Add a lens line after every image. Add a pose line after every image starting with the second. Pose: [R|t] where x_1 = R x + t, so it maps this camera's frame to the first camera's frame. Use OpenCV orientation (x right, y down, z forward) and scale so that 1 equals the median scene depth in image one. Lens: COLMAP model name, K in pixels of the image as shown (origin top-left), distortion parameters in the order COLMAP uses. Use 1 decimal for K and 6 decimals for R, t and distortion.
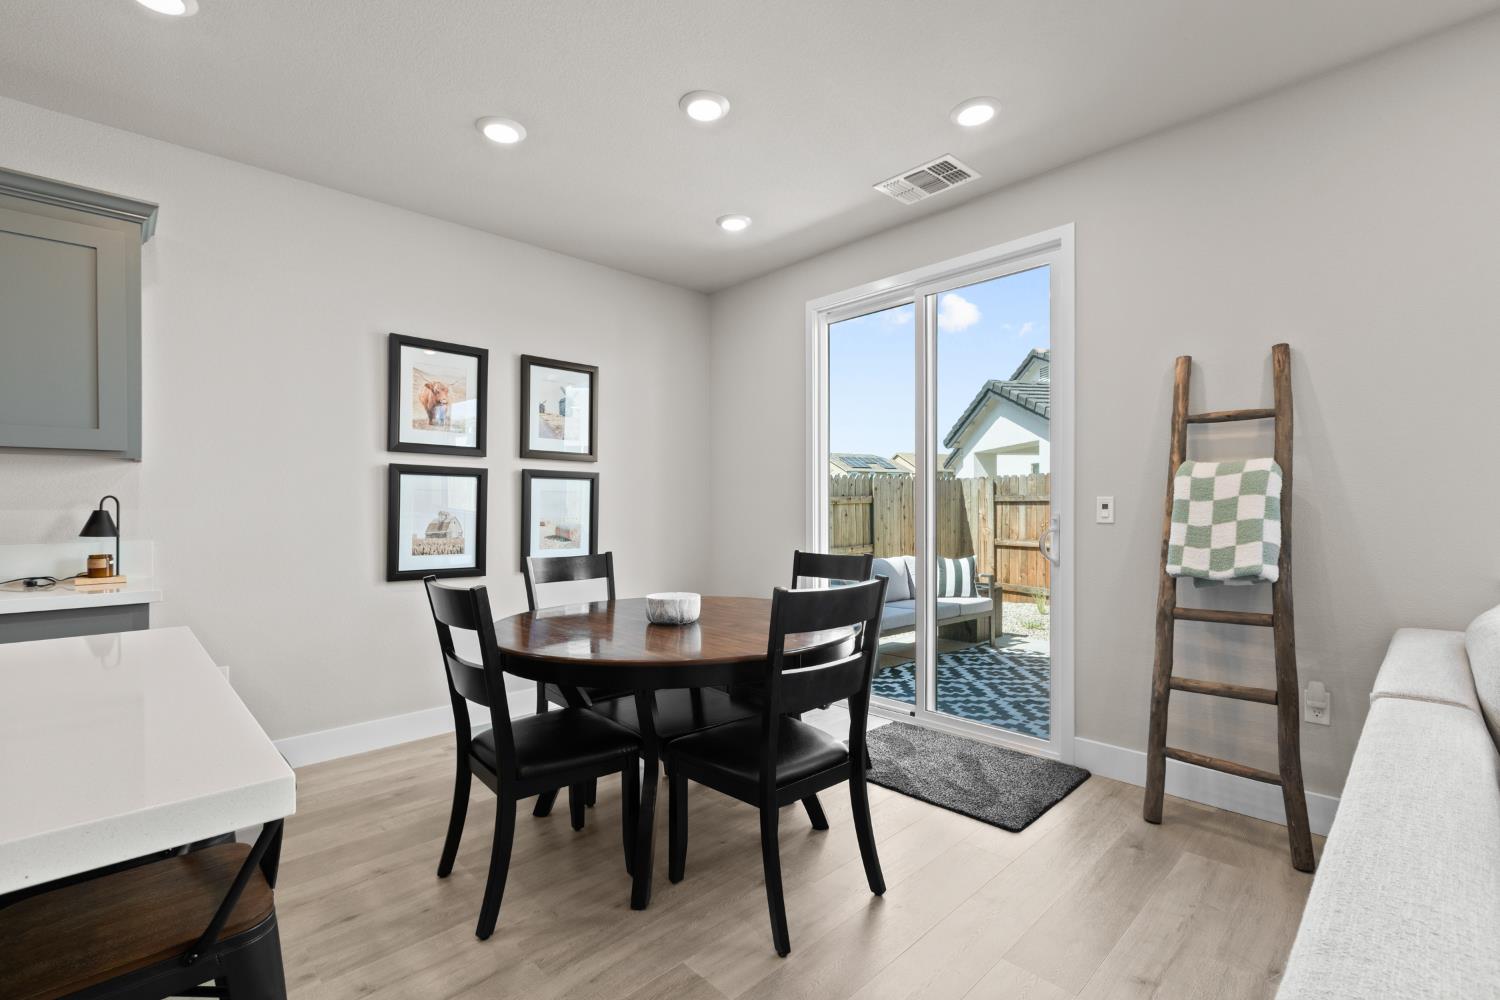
lens RADIAL K [[672.6, 0, 743.0], [0, 672.6, 506.2], [0, 0, 1]] dist [0.005412, -0.000930]
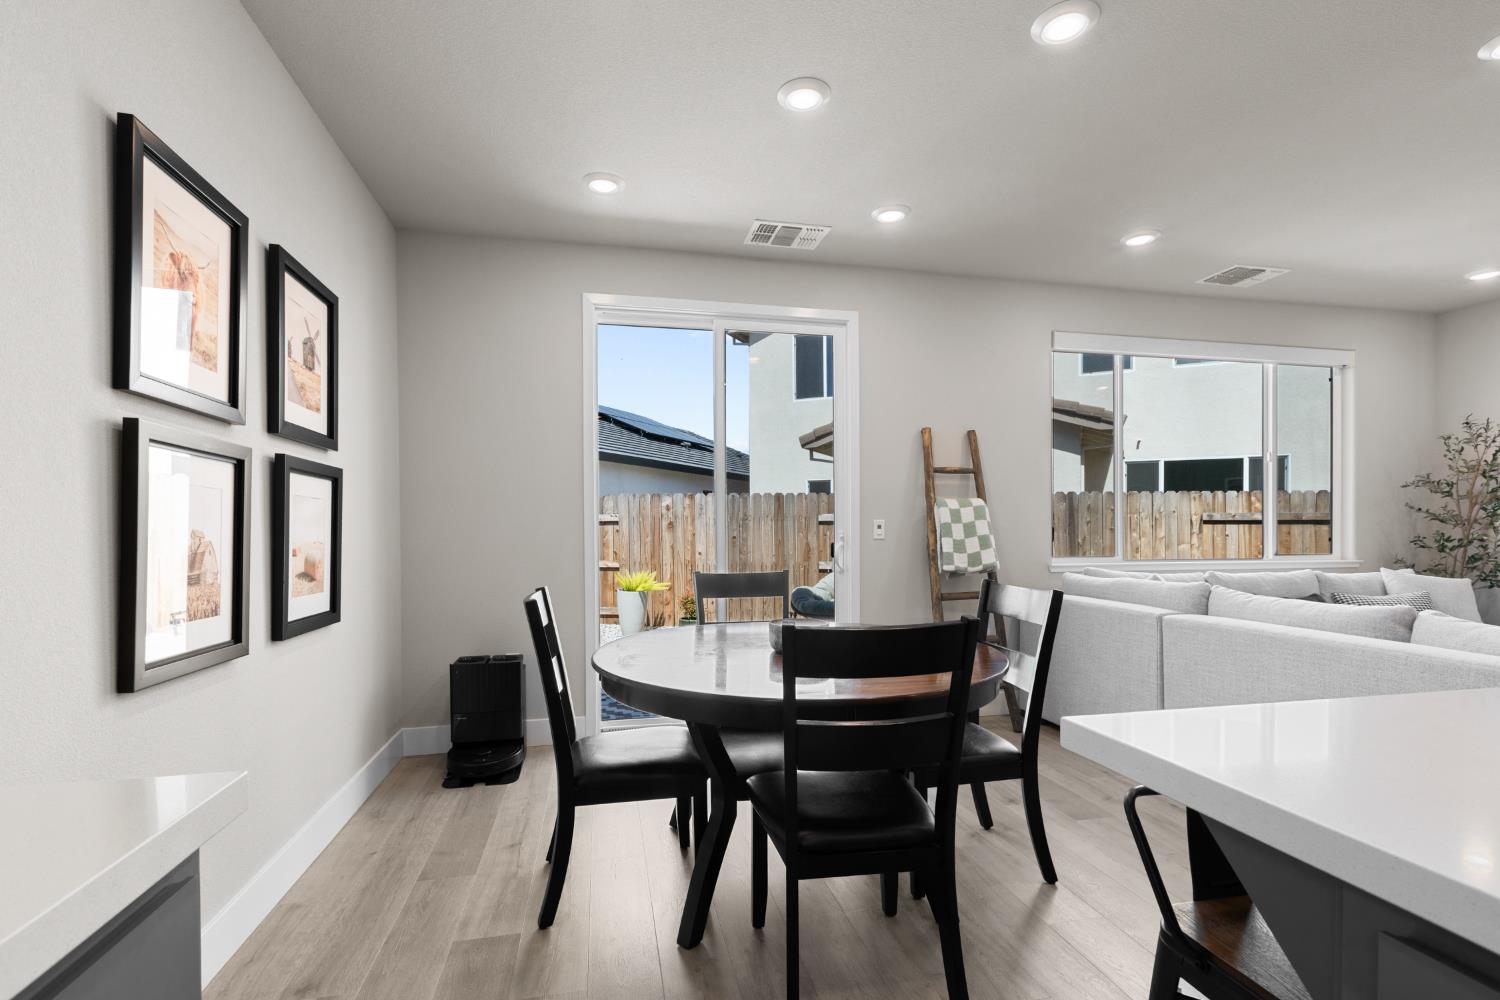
lens RADIAL K [[672.6, 0, 765.5], [0, 672.6, 530.1], [0, 0, 1]] dist [0.005412, -0.000930]
pose [[0.518225, 0.001215, 0.855243, -0.680950], [-0.003911, 0.999992, 0.000950, 0.005926], [-0.855235, -0.003837, 0.518226, 0.431005]]
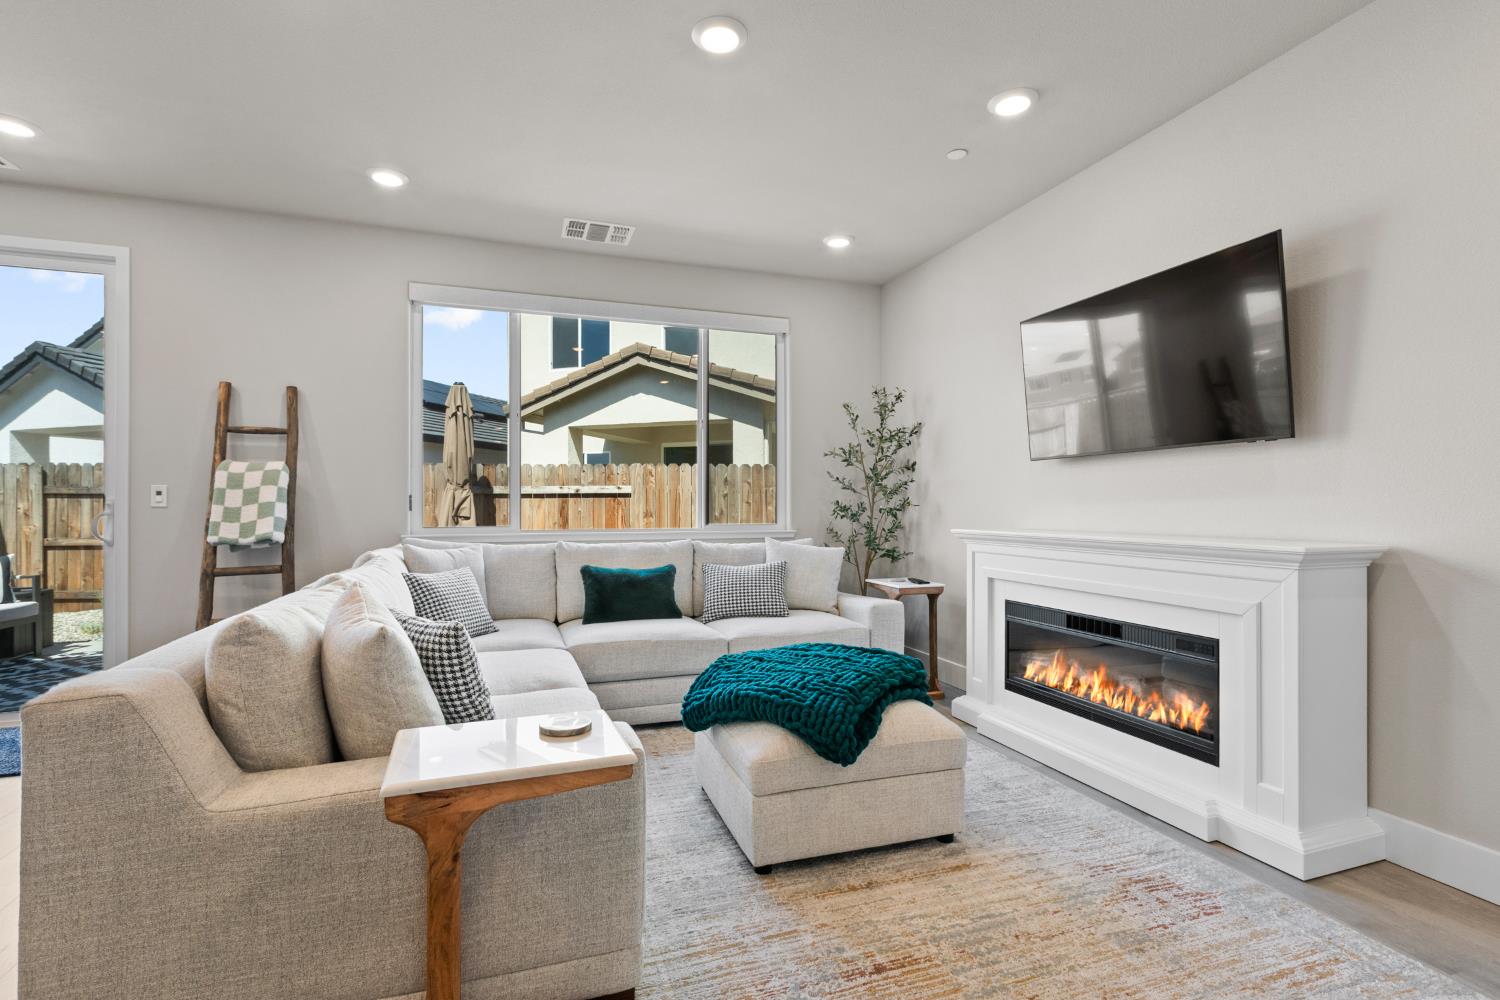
lens RADIAL K [[672.6, 0, 737.9], [0, 672.6, 508.0], [0, 0, 1]] dist [0.005412, -0.000930]
pose [[0.406458, 0.000266, 0.913669, -0.131582], [-0.004043, 0.999991, 0.001508, 0.018763], [-0.913661, -0.004307, 0.406455, -0.396188]]
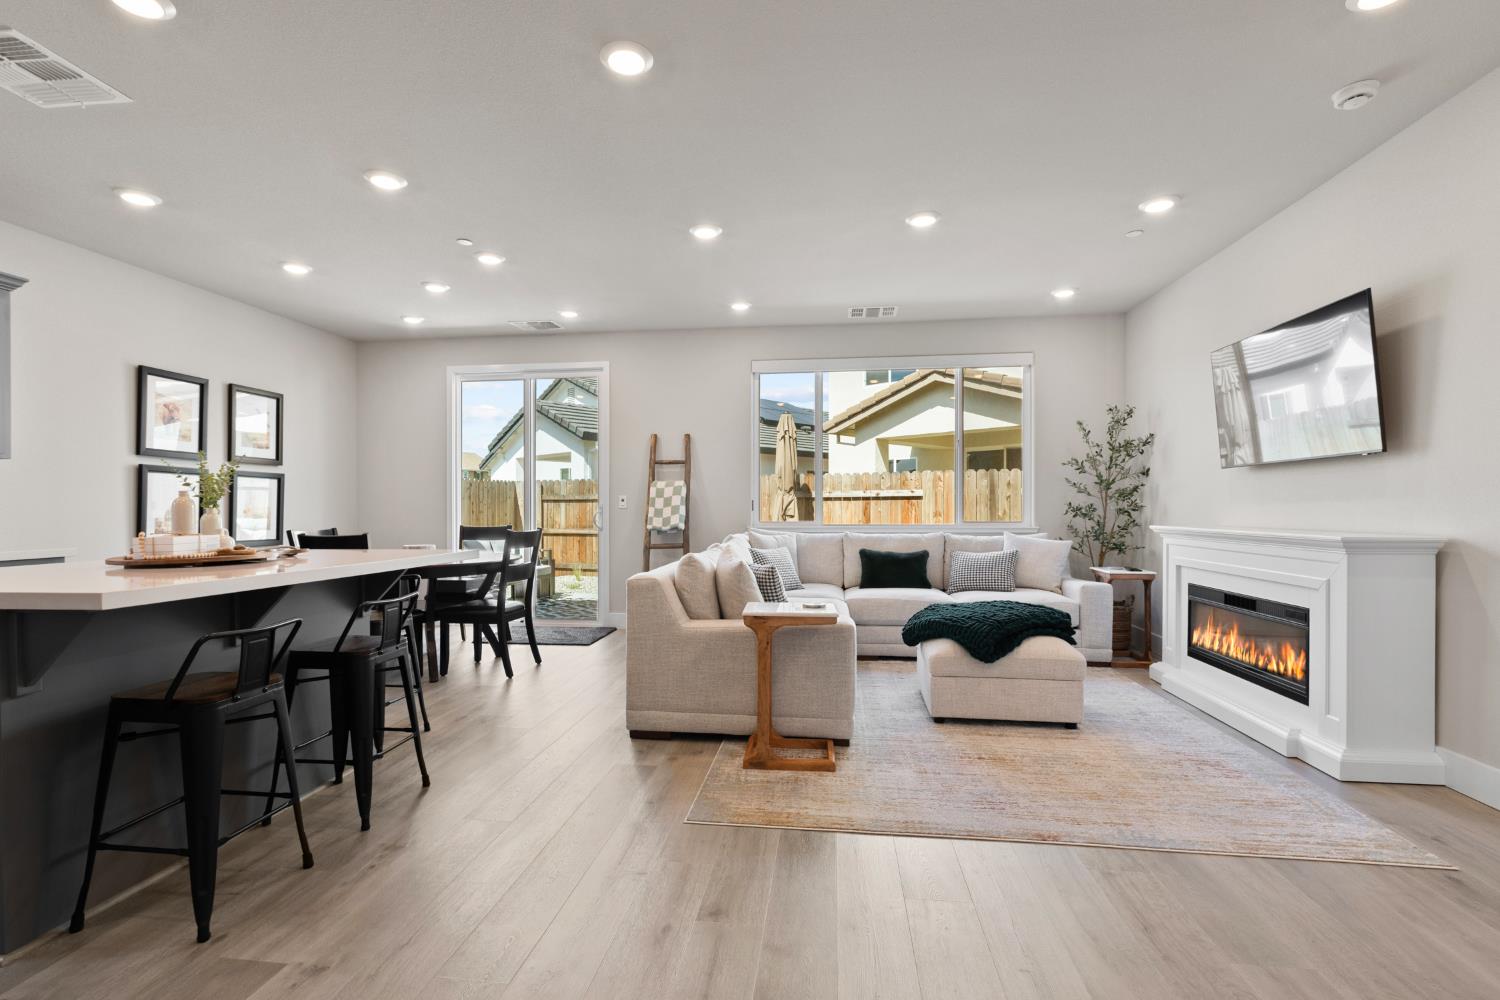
lens RADIAL K [[672.6, 0, 745.2], [0, 672.6, 507.5], [0, 0, 1]] dist [0.005412, -0.000930]
pose [[0.773015, 0.000794, 0.634387, -0.446554], [-0.001870, 0.999998, 0.001026, 0.017860], [-0.634384, -0.001979, 0.773015, -0.774092]]
